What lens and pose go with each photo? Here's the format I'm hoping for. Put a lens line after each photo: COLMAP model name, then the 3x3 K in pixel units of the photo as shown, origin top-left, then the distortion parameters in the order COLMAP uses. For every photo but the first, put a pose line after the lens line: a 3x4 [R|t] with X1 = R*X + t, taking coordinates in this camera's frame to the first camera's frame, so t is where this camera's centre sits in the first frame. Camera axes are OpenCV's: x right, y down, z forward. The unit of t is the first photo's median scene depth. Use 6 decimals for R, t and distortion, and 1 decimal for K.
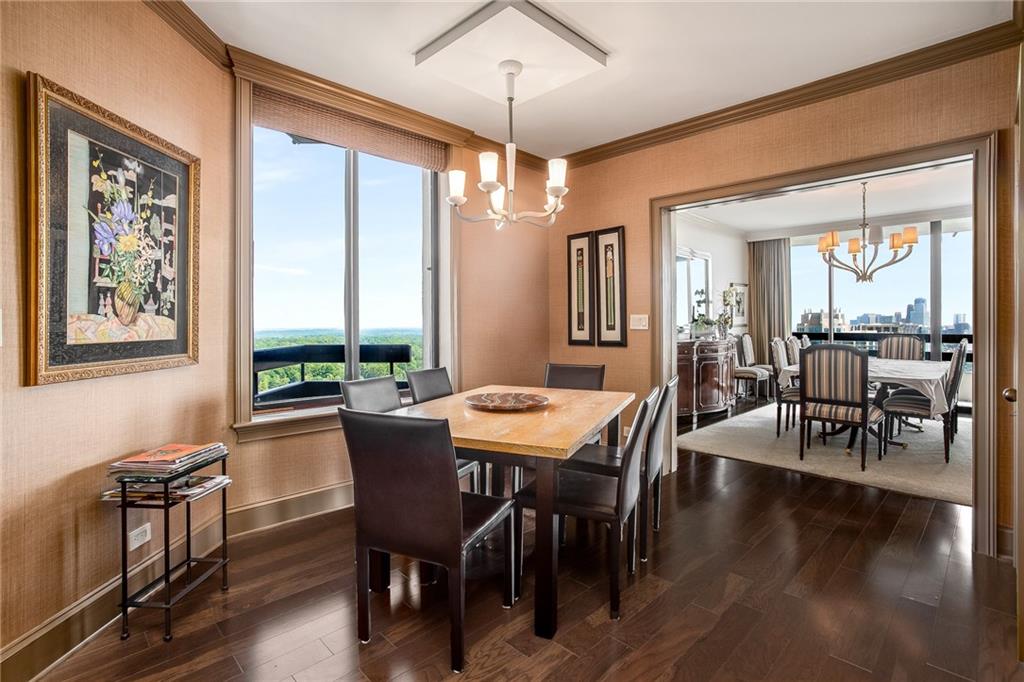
lens RADIAL K [[496.5, 0, 499.1], [0, 496.5, 338.2], [0, 0, 1]] dist [-0.014239, 0.000759]
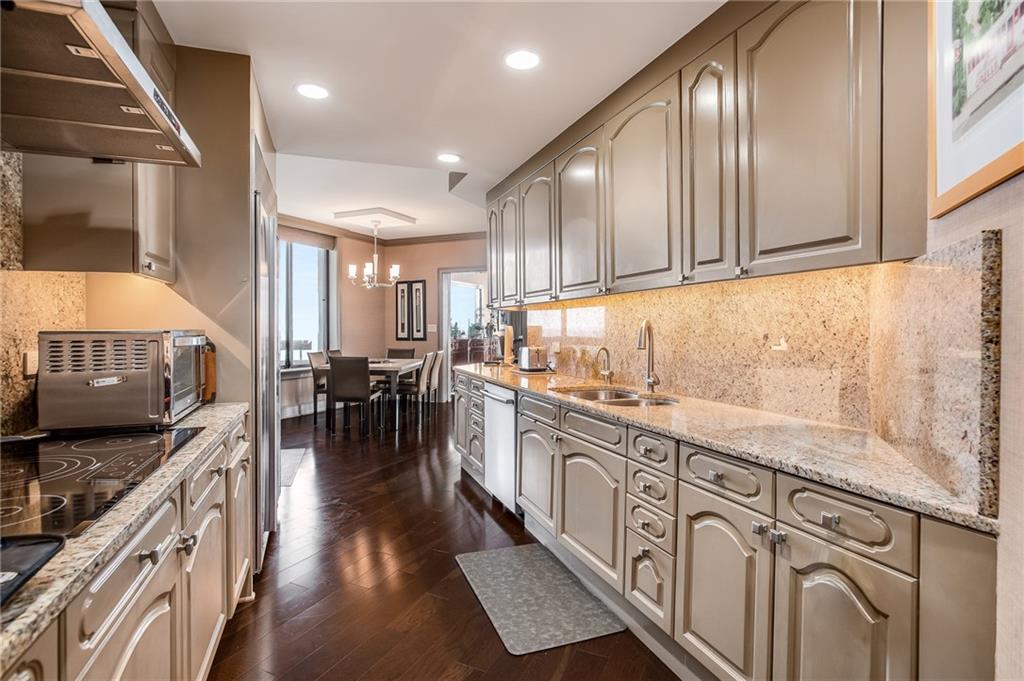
lens RADIAL K [[496.5, 0, 499.1], [0, 496.5, 337.7], [0, 0, 1]] dist [-0.014239, 0.000759]
pose [[0.933973, 0.000255, 0.357342, -0.173288], [0.001845, 0.999983, -0.005534, 0.015891], [-0.357338, 0.005828, 0.933957, -0.916989]]
